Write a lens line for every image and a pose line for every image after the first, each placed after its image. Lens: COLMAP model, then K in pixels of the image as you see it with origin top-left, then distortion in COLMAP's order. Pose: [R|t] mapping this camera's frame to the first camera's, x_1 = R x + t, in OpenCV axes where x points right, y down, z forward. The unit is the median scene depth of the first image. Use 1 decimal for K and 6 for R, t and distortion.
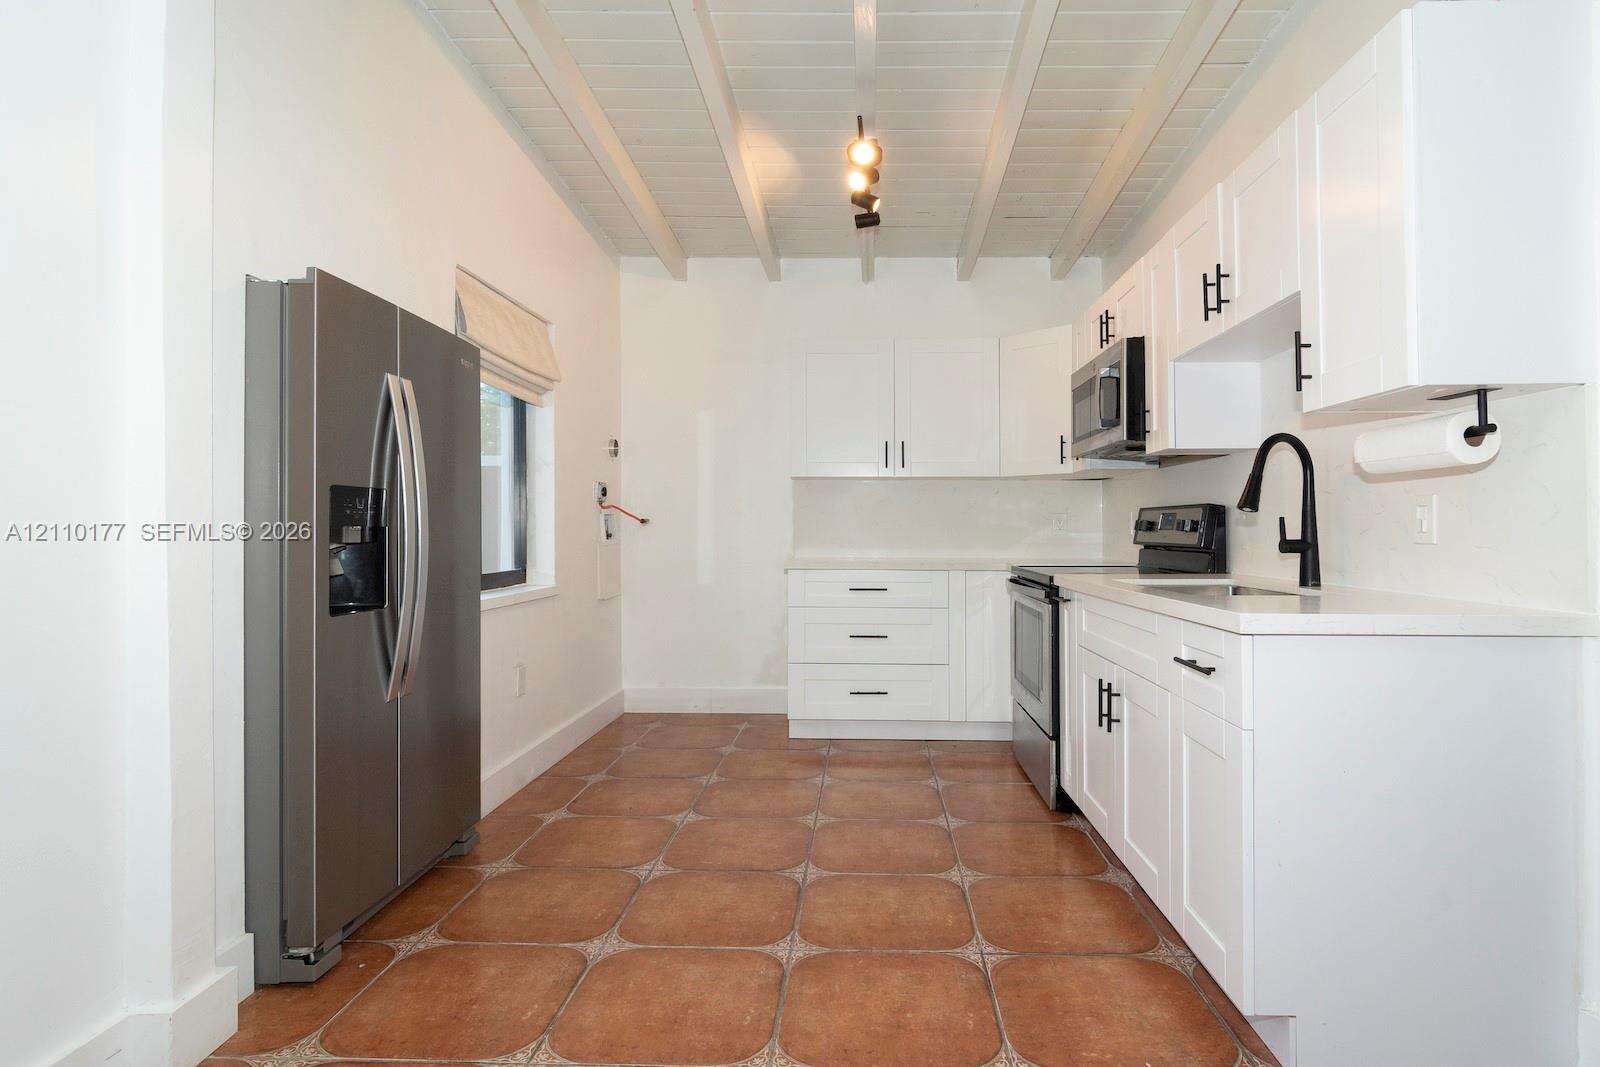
lens RADIAL K [[760.5, 0, 665.1], [0, 760.5, 527.4], [0, 0, 1]] dist [-0.035026, -0.000264]
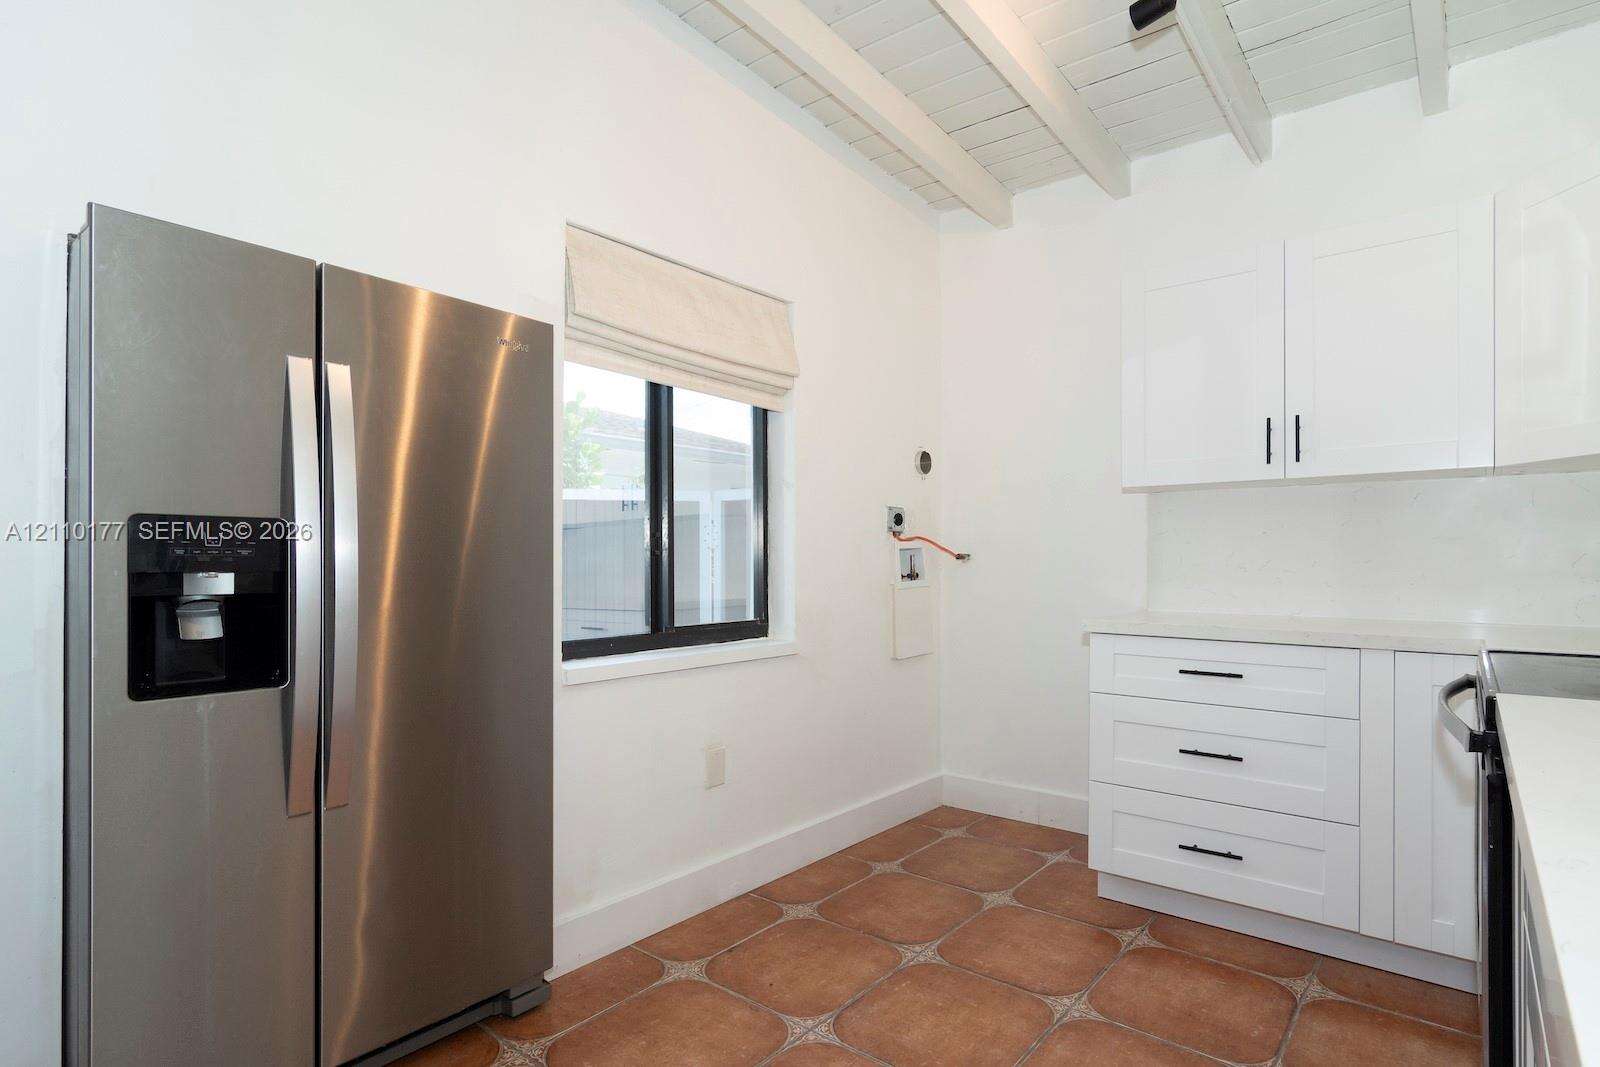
lens RADIAL K [[793.9, 0, 773.8], [0, 793.9, 577.4], [0, 0, 1]] dist [-0.039411, 0.010882]
pose [[0.912050, 0.003455, -0.410064, 0.217492], [0.004500, 0.999820, 0.018434, -0.004780], [0.410054, -0.018658, 0.911871, 0.331229]]
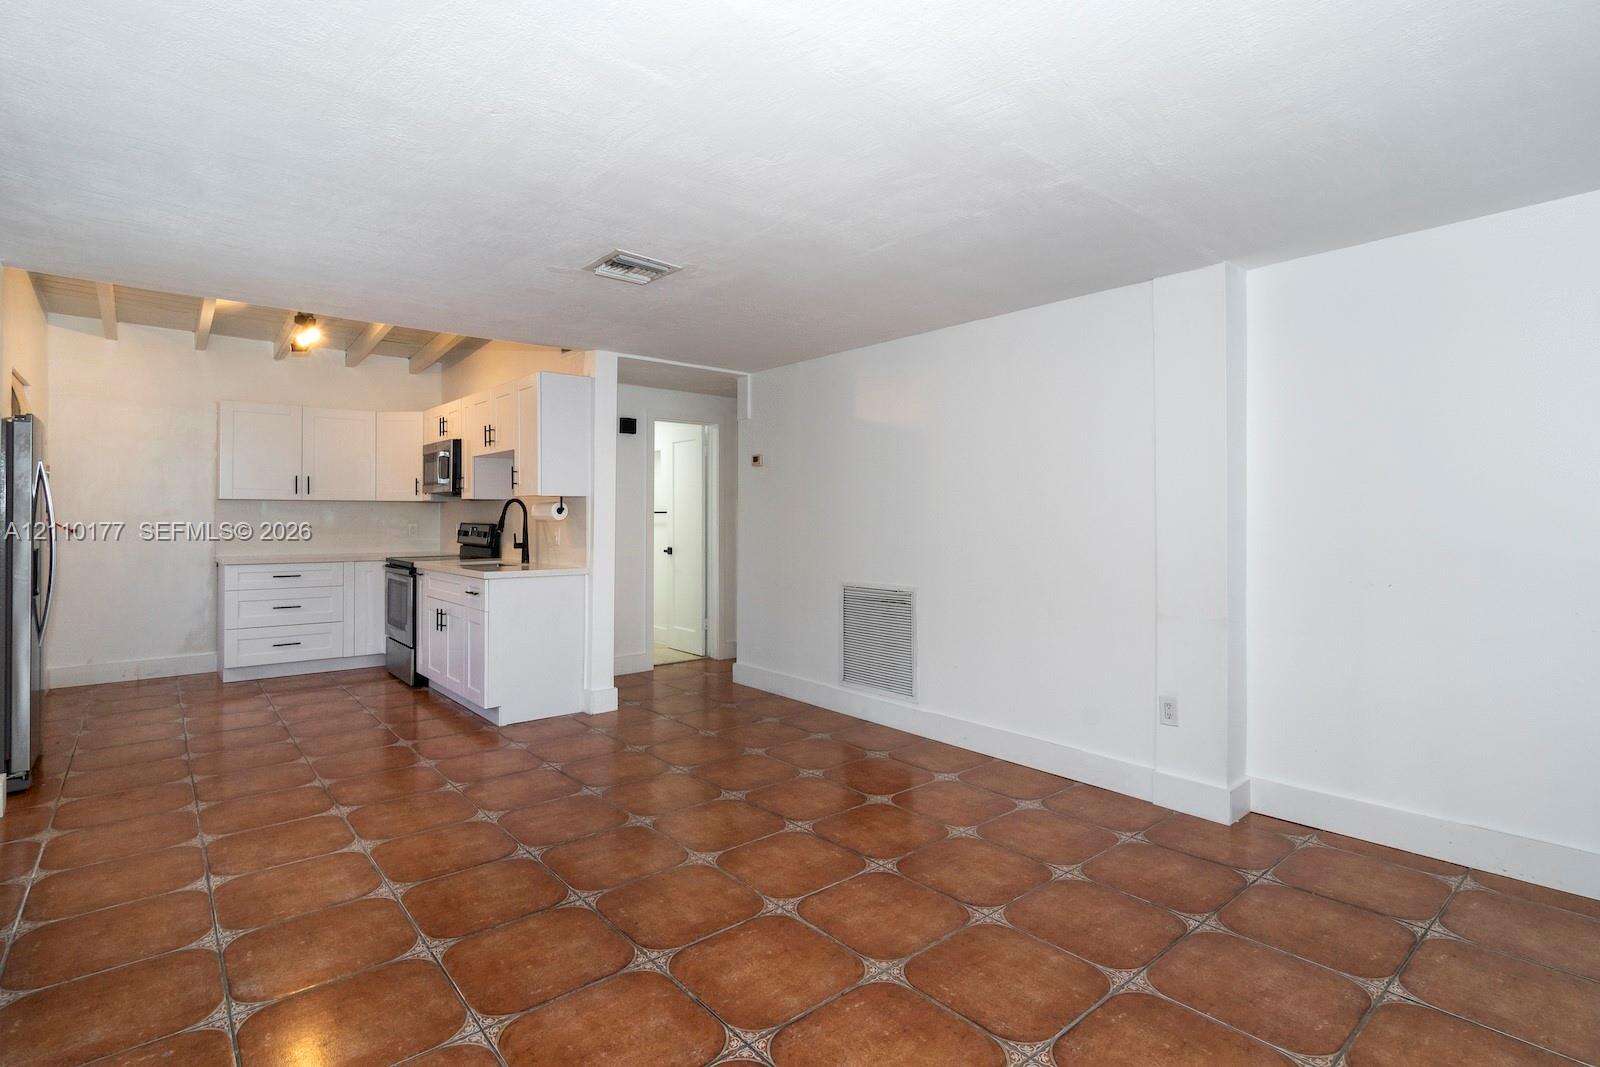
lens RADIAL K [[785.4, 0, 802.5], [0, 785.4, 526.4], [0, 0, 1]] dist [0.034518, -0.000179]
pose [[0.579374, -0.001175, 0.815061, -0.452676], [-0.012712, 0.999864, 0.010478, -0.049577], [-0.814963, -0.016432, 0.579280, -0.794448]]
